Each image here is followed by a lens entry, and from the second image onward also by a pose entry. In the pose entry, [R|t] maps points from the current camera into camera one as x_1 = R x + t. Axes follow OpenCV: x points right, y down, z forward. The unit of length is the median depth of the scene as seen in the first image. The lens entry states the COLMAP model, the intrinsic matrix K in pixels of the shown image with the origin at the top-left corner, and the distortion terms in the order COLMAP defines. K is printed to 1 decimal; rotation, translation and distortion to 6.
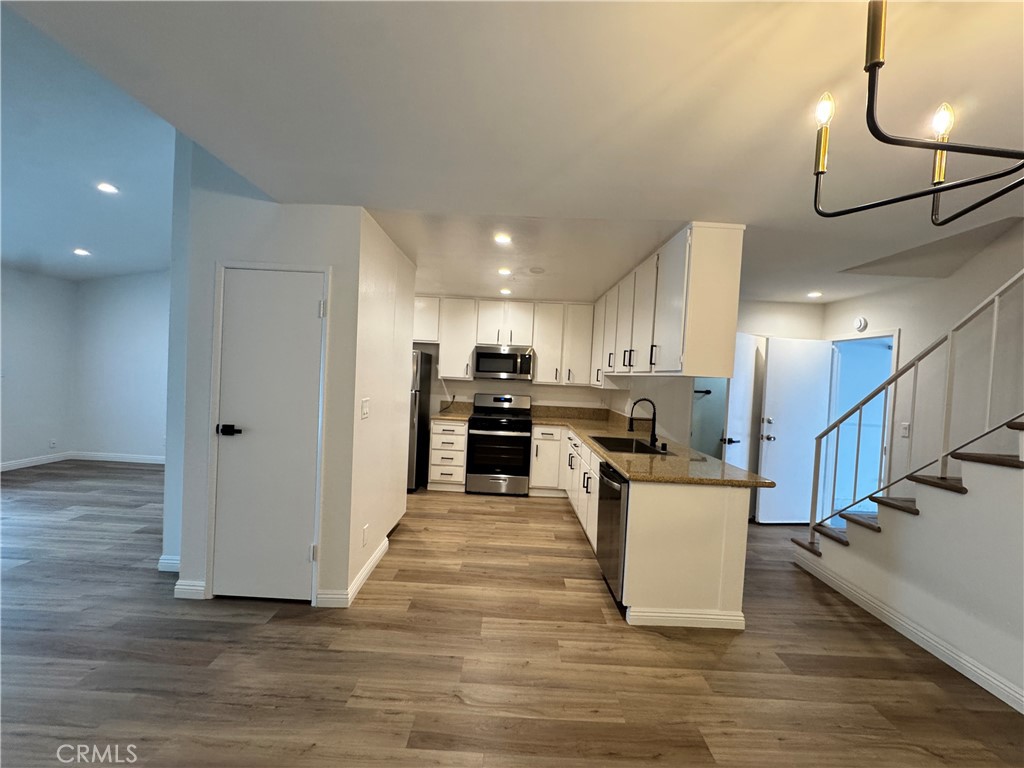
lens RADIAL K [[408.8, 0, 512.0], [0, 408.8, 384.0], [0, 0, 1]] dist [-0.003061, -0.000120]
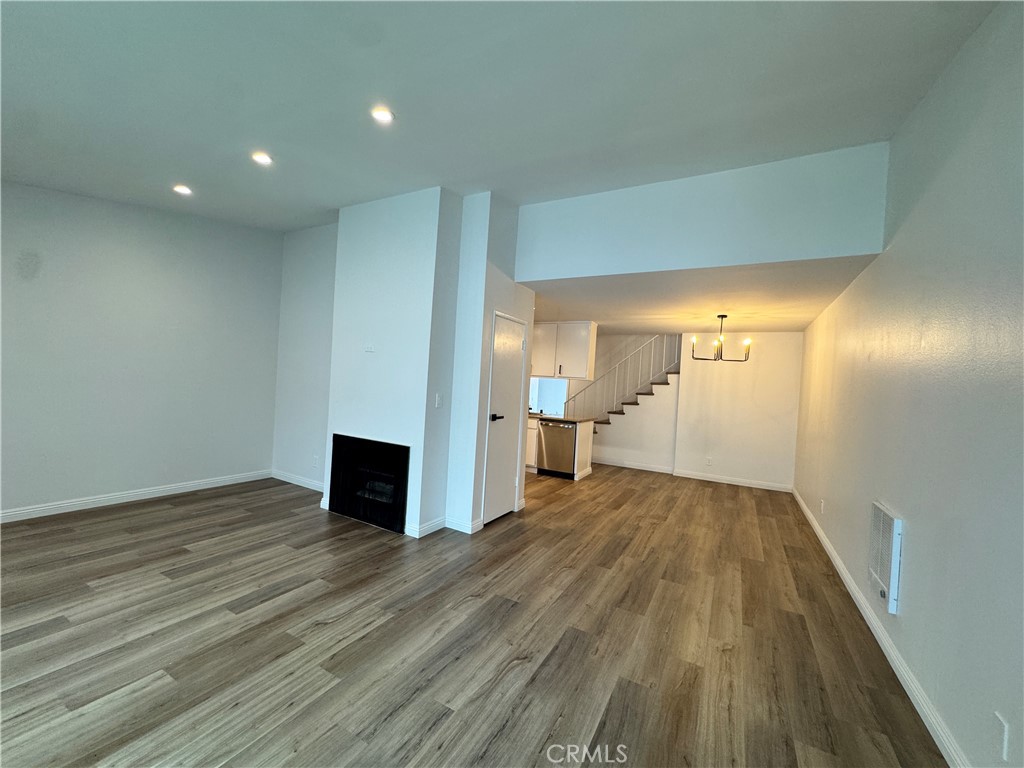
lens RADIAL K [[408.8, 0, 512.0], [0, 408.8, 384.0], [0, 0, 1]] dist [-0.003061, -0.000120]
pose [[0.478163, -0.021538, 0.878007, -2.030078], [-0.016263, 0.999311, 0.033371, -0.071024], [-0.878120, -0.030235, 0.477483, 0.178583]]
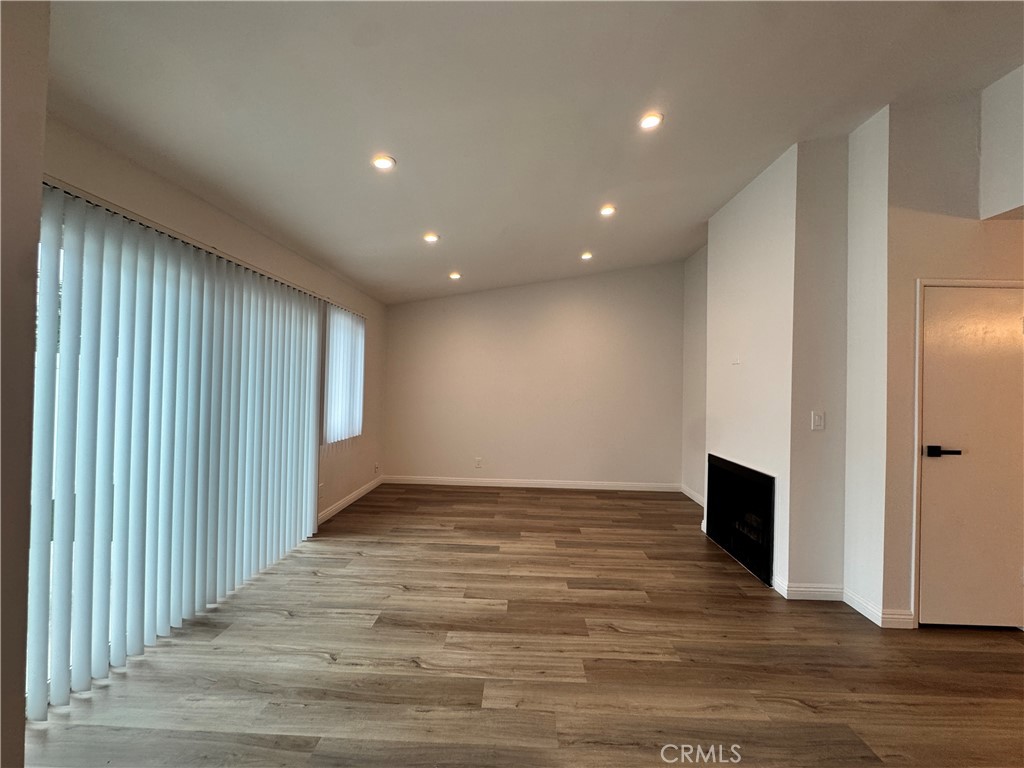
lens RADIAL K [[408.8, 0, 512.0], [0, 408.8, 384.0], [0, 0, 1]] dist [-0.003061, -0.000120]
pose [[0.999468, -0.027020, -0.018286, -1.656611], [0.026475, 0.999217, -0.029401, -0.045277], [0.019066, 0.028901, 0.999400, 0.006647]]
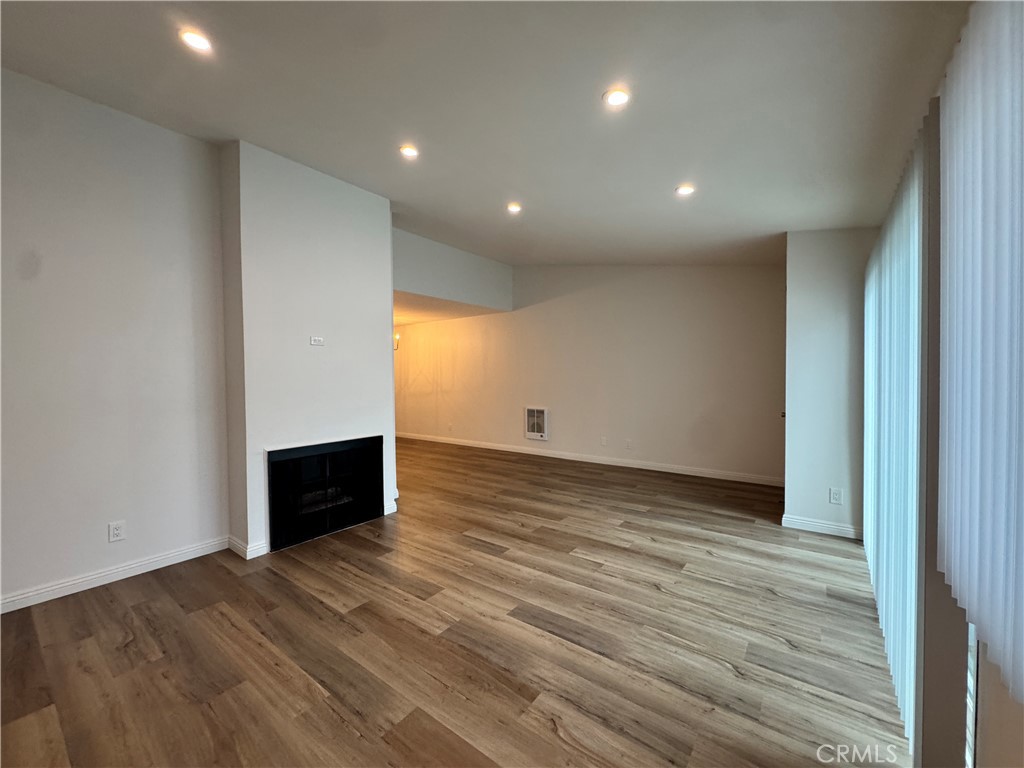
lens RADIAL K [[408.8, 0, 512.0], [0, 408.8, 384.0], [0, 0, 1]] dist [-0.003061, -0.000120]
pose [[-0.802744, -0.053436, 0.593924, -2.257913], [-0.014942, 0.997467, 0.069548, -0.109220], [-0.596136, 0.046955, -0.801509, 2.104908]]
